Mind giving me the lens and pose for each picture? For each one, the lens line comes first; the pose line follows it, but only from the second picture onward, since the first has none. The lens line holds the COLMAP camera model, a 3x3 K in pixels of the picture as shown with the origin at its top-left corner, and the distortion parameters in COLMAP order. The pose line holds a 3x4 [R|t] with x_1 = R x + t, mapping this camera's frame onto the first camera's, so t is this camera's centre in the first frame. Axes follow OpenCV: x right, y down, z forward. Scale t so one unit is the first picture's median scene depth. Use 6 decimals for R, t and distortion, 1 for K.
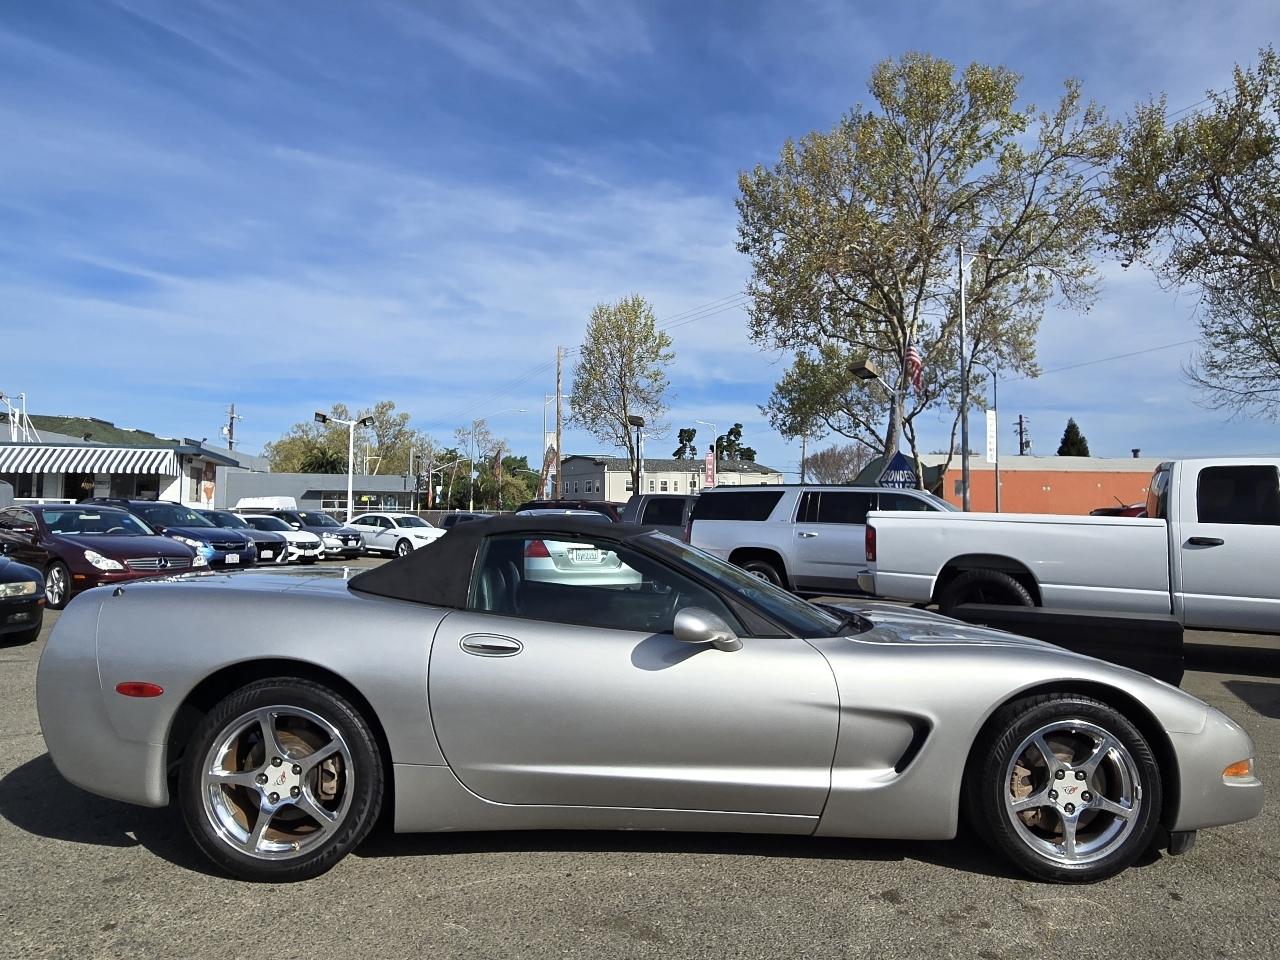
lens RADIAL K [[784.9, 0, 659.6], [0, 784.9, 478.1], [0, 0, 1]] dist [-0.001271, -0.002564]
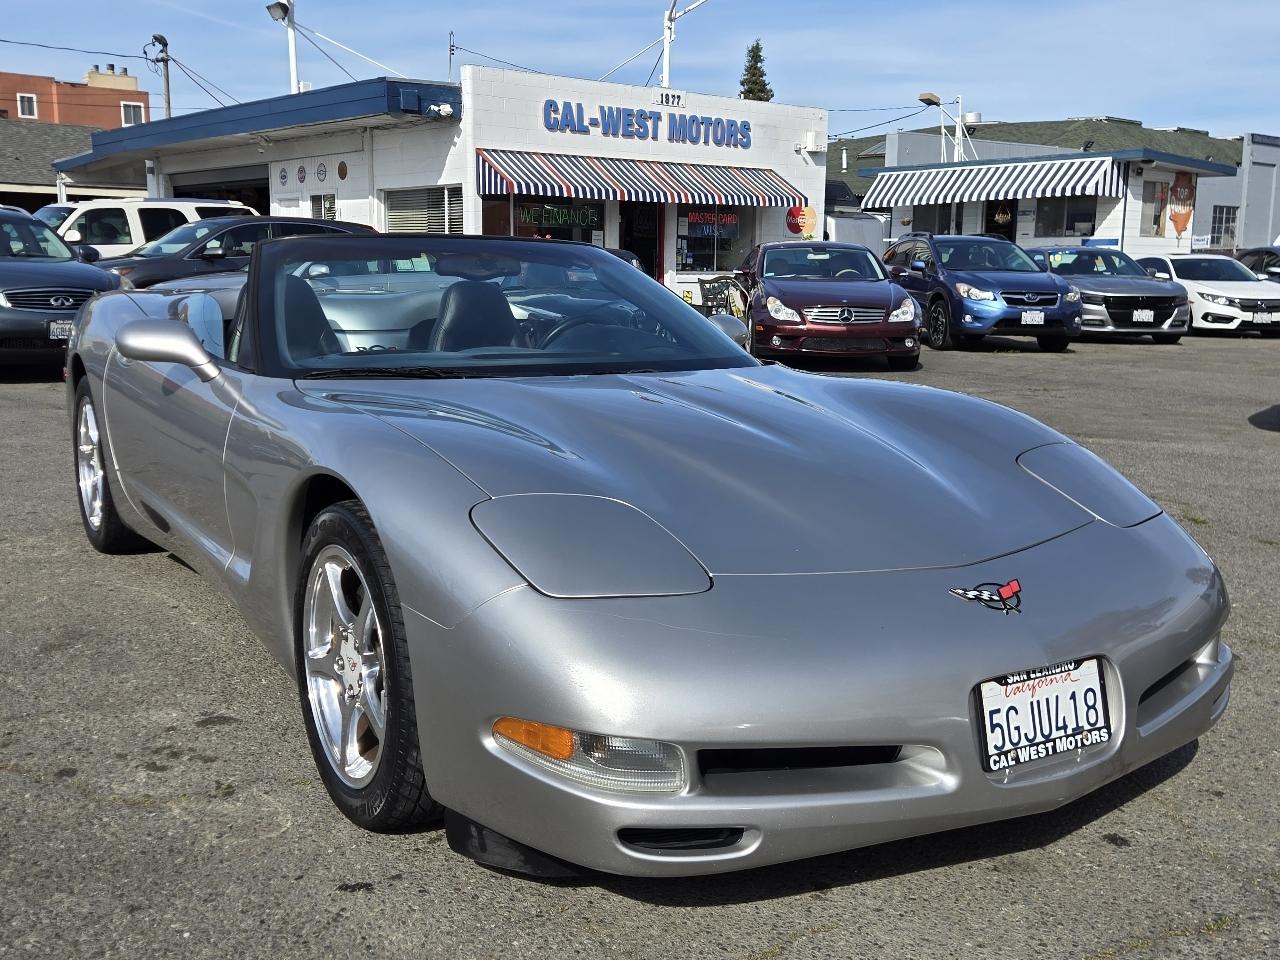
lens RADIAL K [[1284.5, 0, 586.0], [0, 1284.5, 459.8], [0, 0, 1]] dist [0.063131, -0.040068]
pose [[0.482144, 0.125887, -0.867001, 0.169594], [0.046410, 0.984563, 0.168766, 0.011694], [0.874862, -0.121607, 0.468858, 0.087137]]
